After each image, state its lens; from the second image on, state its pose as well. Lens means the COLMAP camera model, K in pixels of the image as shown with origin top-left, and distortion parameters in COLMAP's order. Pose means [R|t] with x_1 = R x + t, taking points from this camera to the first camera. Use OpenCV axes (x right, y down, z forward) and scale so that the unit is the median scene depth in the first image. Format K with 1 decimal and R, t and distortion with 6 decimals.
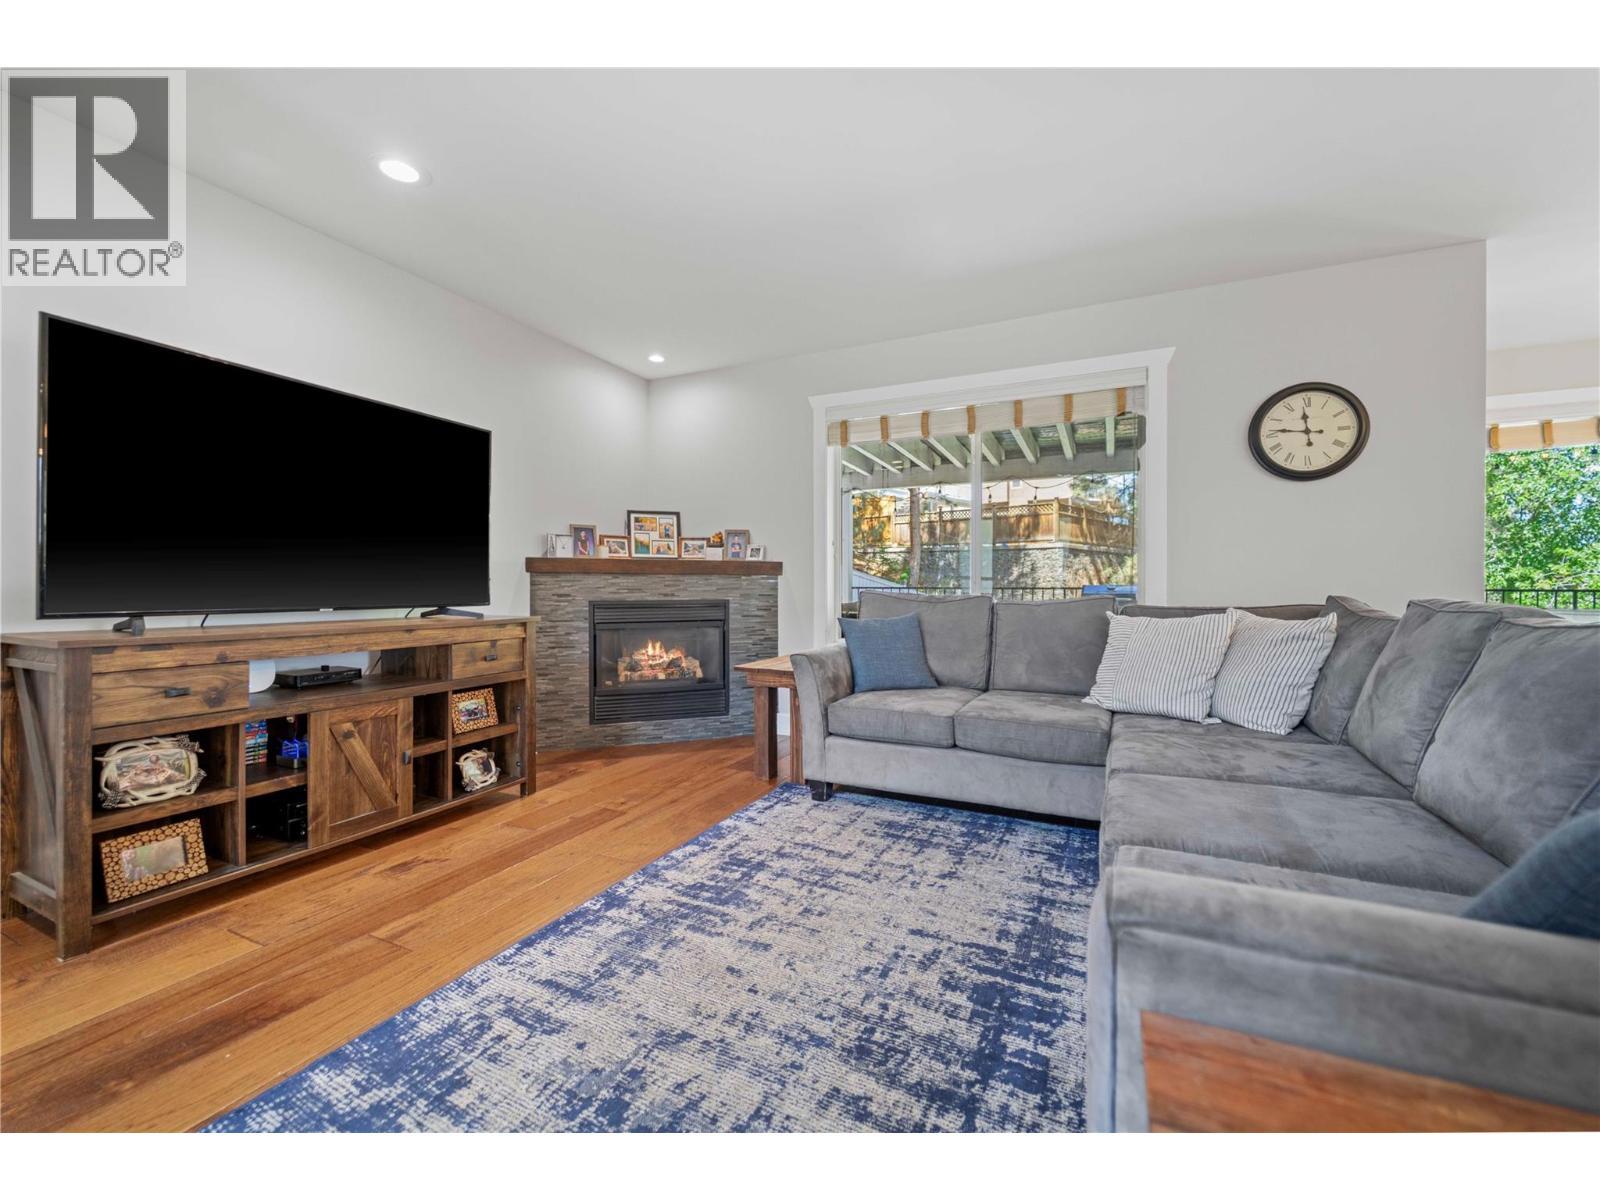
lens RADIAL K [[654.5, 0, 798.8], [0, 654.5, 592.3], [0, 0, 1]] dist [0.002930, -0.001277]
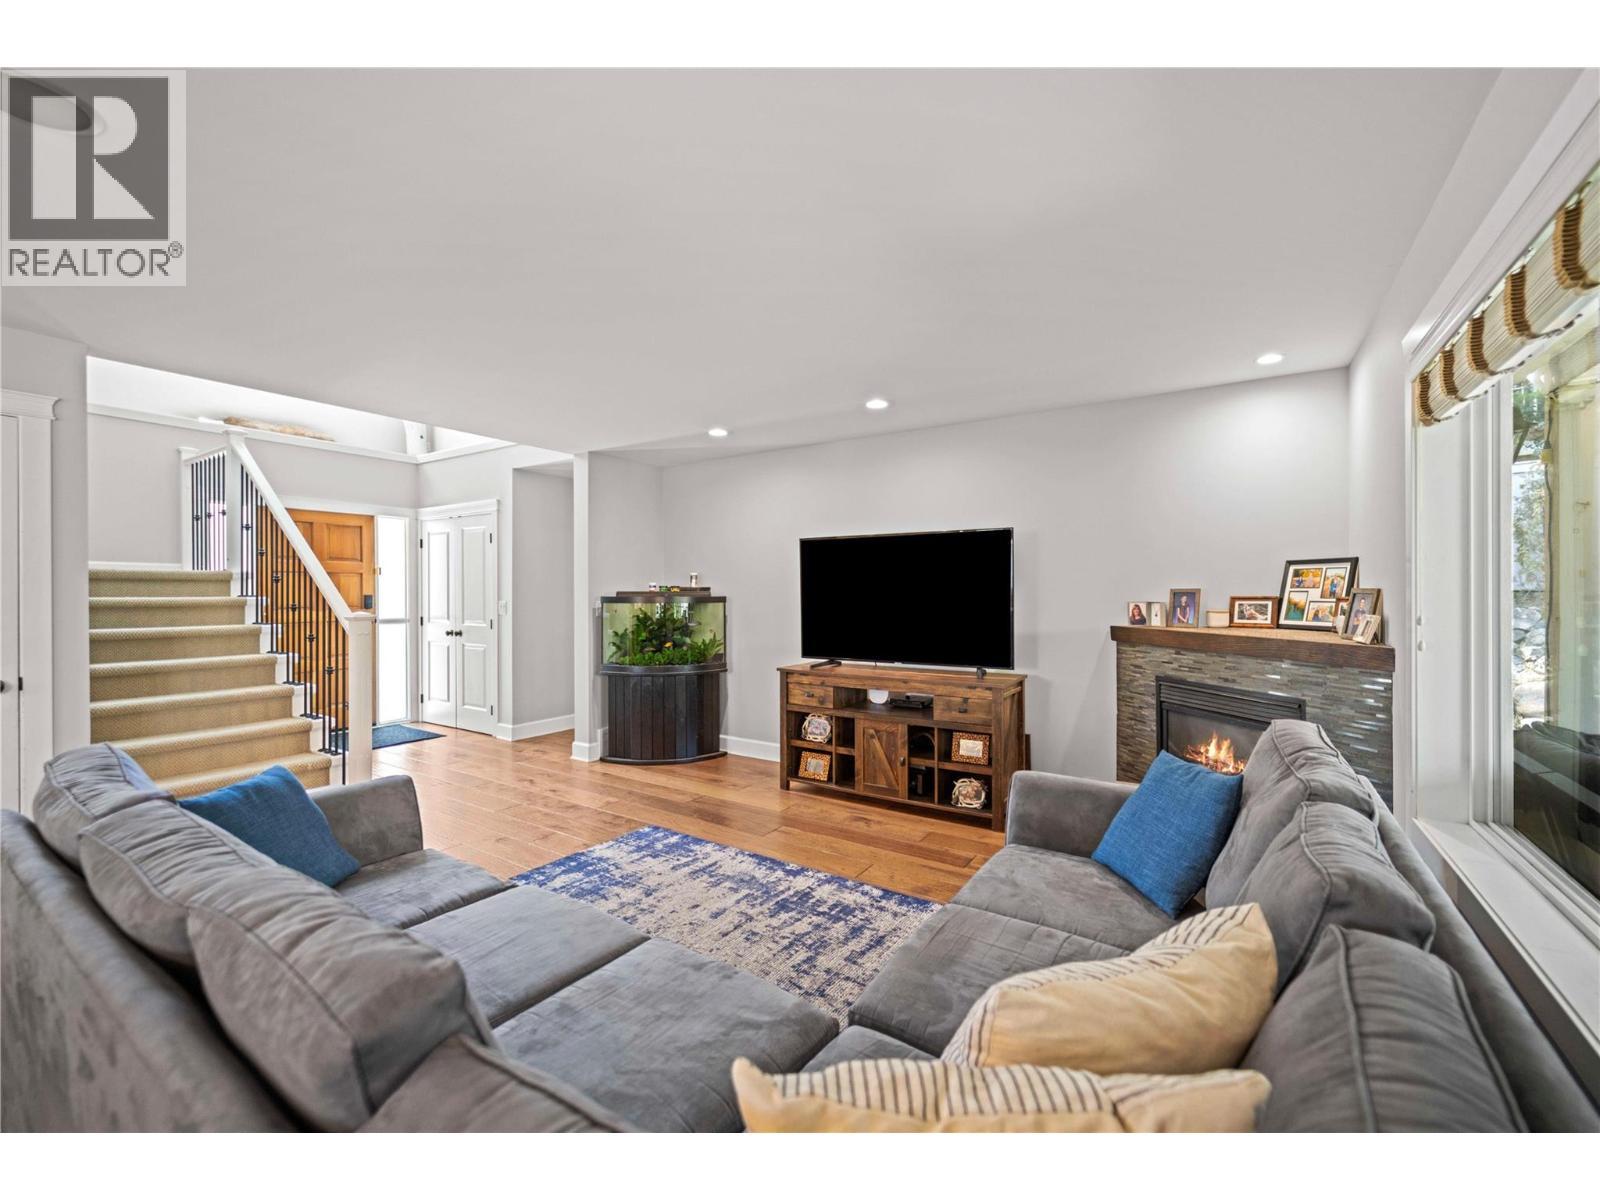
lens RADIAL K [[654.5, 0, 800.3], [0, 654.5, 595.8], [0, 0, 1]] dist [0.002930, -0.001277]
pose [[-0.141420, 0.004934, -0.989937, 1.124907], [-0.001330, 0.999986, 0.005174, -0.176064], [0.989949, 0.002048, -0.141411, 1.098338]]
